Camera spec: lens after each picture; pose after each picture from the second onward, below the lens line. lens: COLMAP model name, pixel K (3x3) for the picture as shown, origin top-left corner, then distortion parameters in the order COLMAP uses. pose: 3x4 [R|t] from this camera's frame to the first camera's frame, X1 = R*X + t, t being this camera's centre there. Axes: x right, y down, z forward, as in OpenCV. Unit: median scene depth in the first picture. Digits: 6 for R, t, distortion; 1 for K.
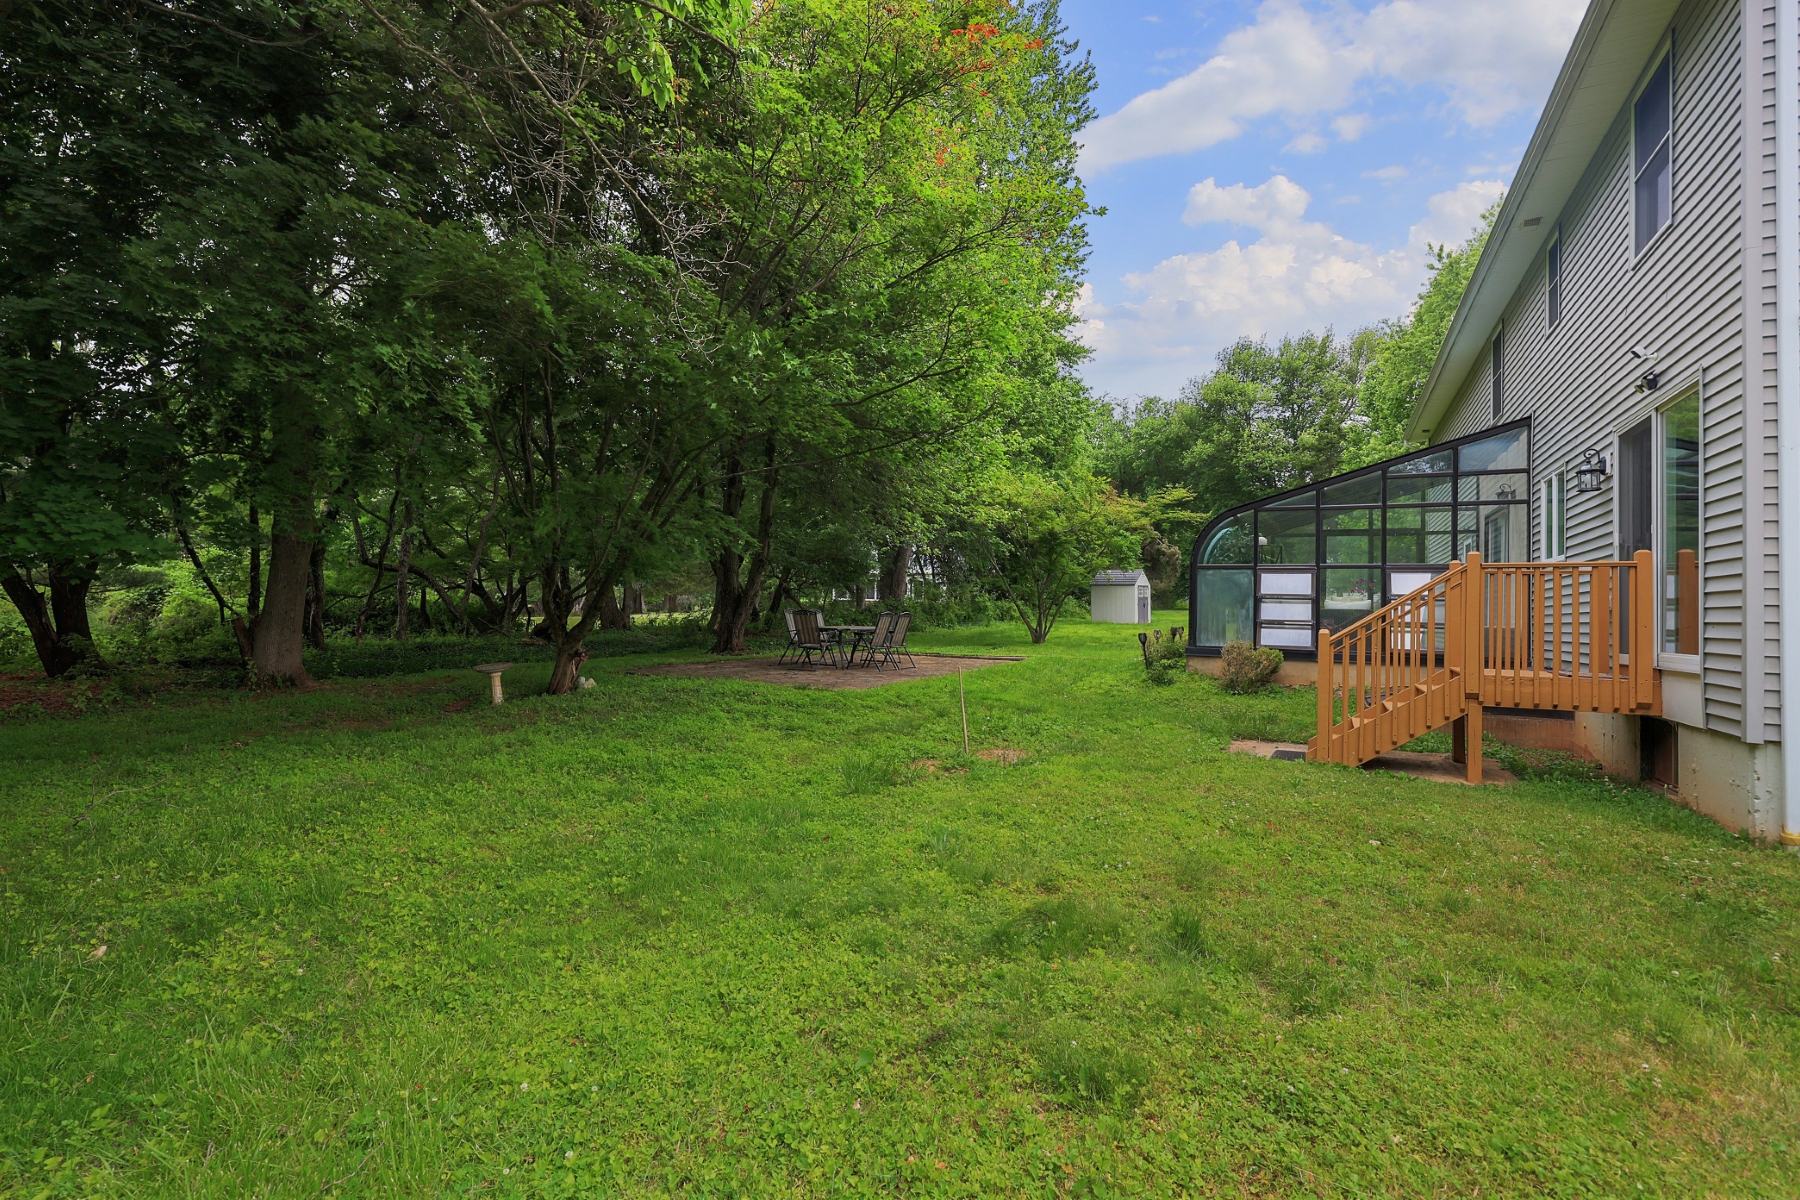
lens RADIAL K [[787.2, 0, 900.0], [0, 787.2, 600.0], [0, 0, 1]] dist [0.011133, -0.000259]
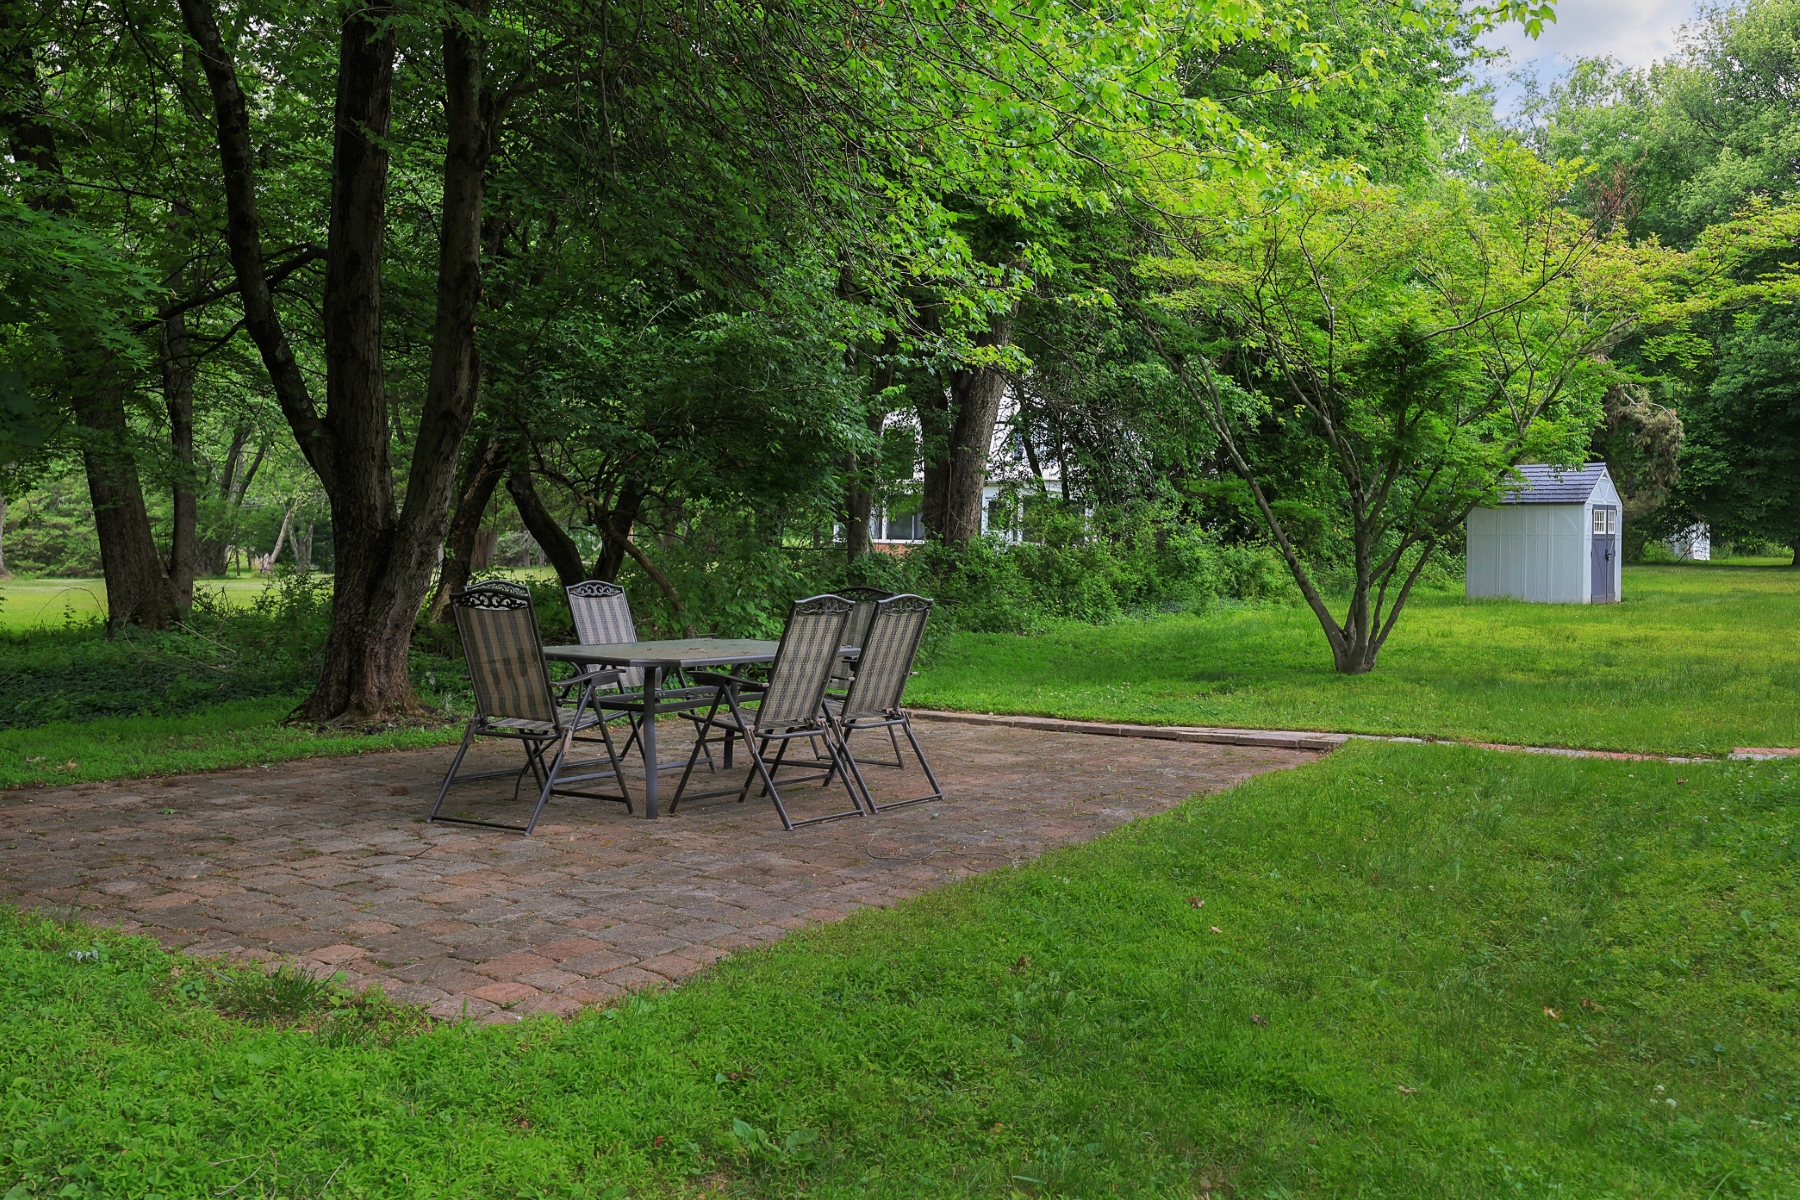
lens RADIAL K [[1747.3, 0, 900.0], [0, 1747.3, 600.0], [0, 0, 1]] dist [0.066082, 0.005429]
pose [[0.998395, 0.001182, -0.056629, 0.016432], [0.000709, 0.999443, 0.033369, -0.001123], [0.056637, -0.033356, 0.997838, 0.166217]]
